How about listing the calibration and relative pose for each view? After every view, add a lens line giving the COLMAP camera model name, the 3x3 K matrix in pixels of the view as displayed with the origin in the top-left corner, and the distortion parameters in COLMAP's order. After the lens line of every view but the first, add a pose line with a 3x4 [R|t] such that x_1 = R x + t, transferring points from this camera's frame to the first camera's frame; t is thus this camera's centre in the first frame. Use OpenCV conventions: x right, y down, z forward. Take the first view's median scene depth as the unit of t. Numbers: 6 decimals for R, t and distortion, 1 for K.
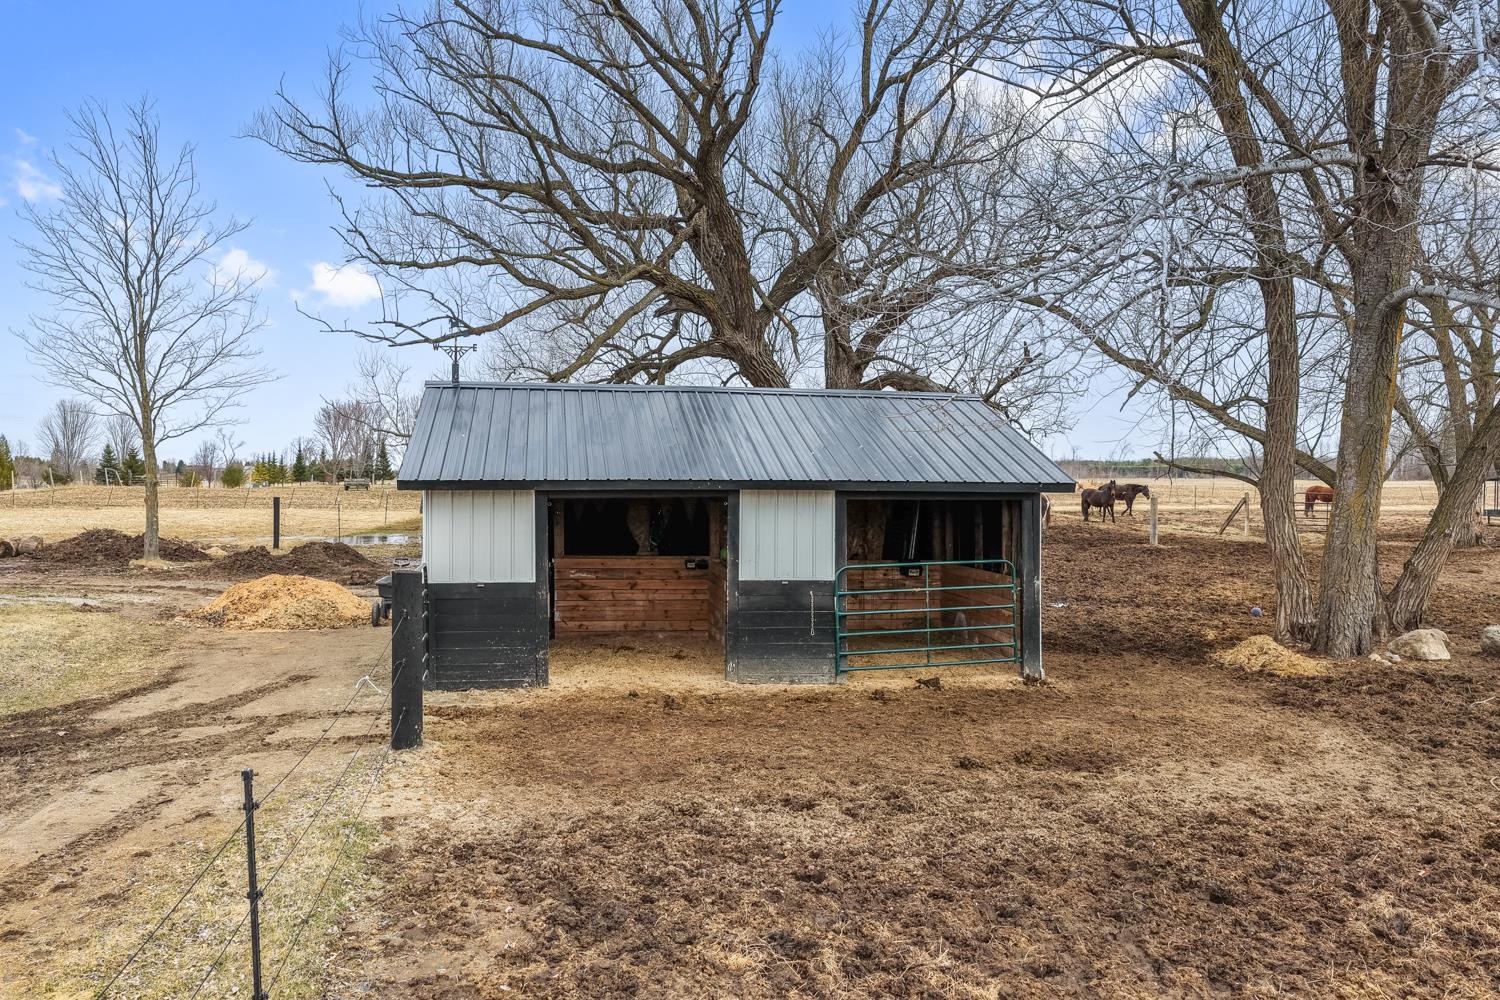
lens RADIAL K [[1240.4, 0, 744.2], [0, 1240.4, 499.7], [0, 0, 1]] dist [-0.012032, 0.033757]
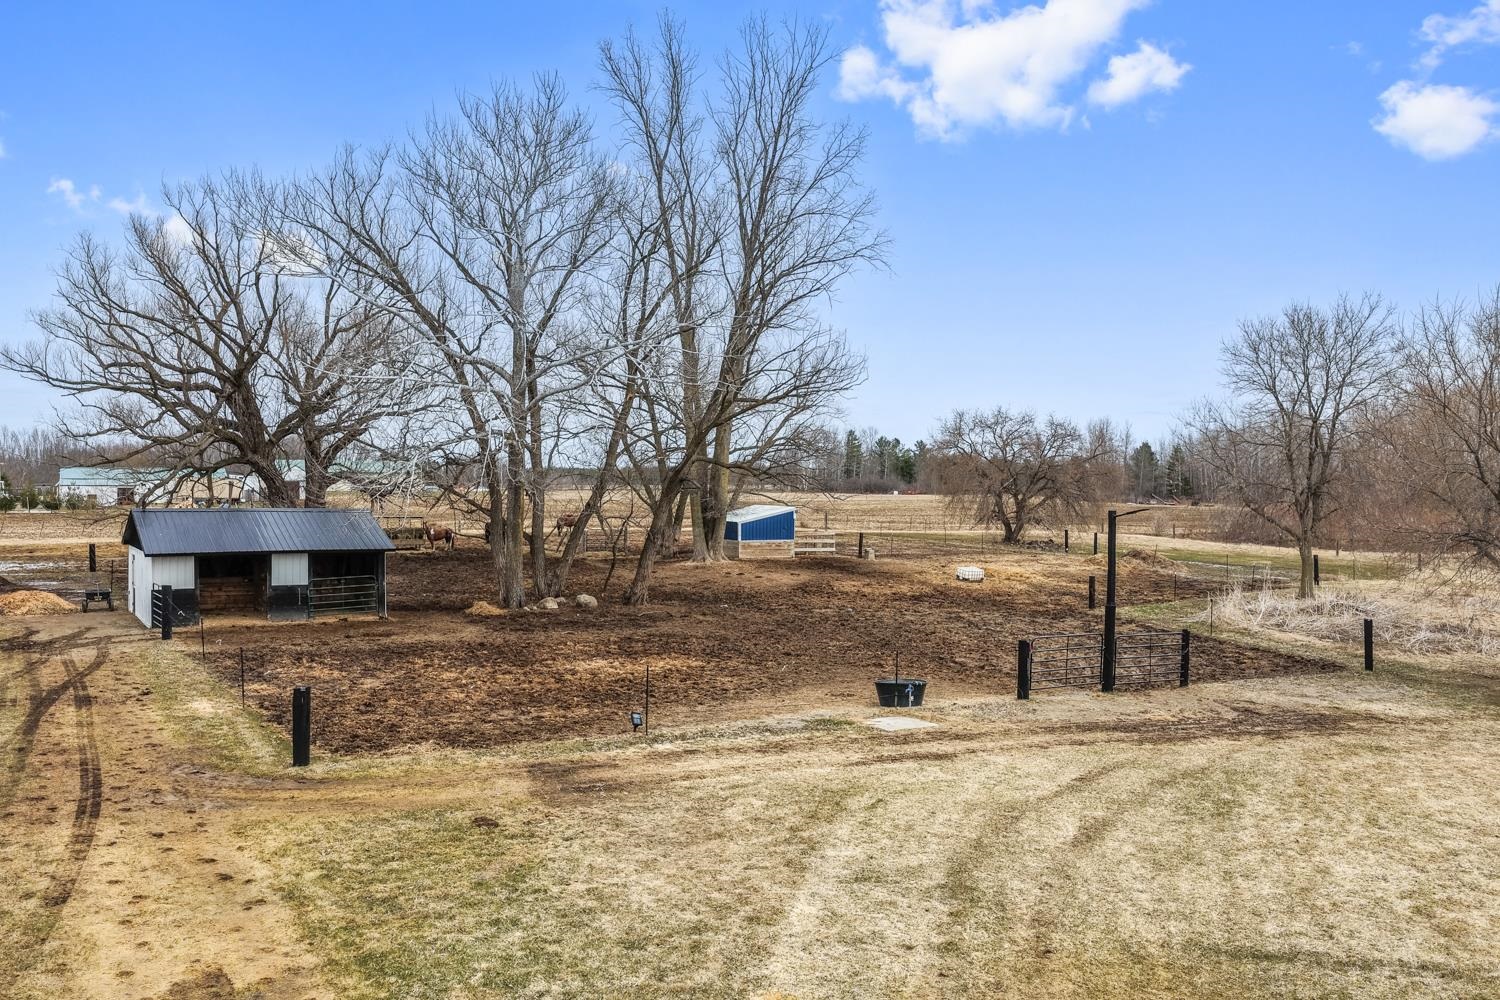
lens RADIAL K [[1240.4, 0, 746.3], [0, 1240.4, 500.4], [0, 0, 1]] dist [-0.012032, 0.033757]
pose [[0.919147, -0.002426, 0.393908, -0.095188], [0.003620, 0.999991, -0.002289, -0.092293], [-0.393899, 0.003530, 0.919147, -1.573419]]
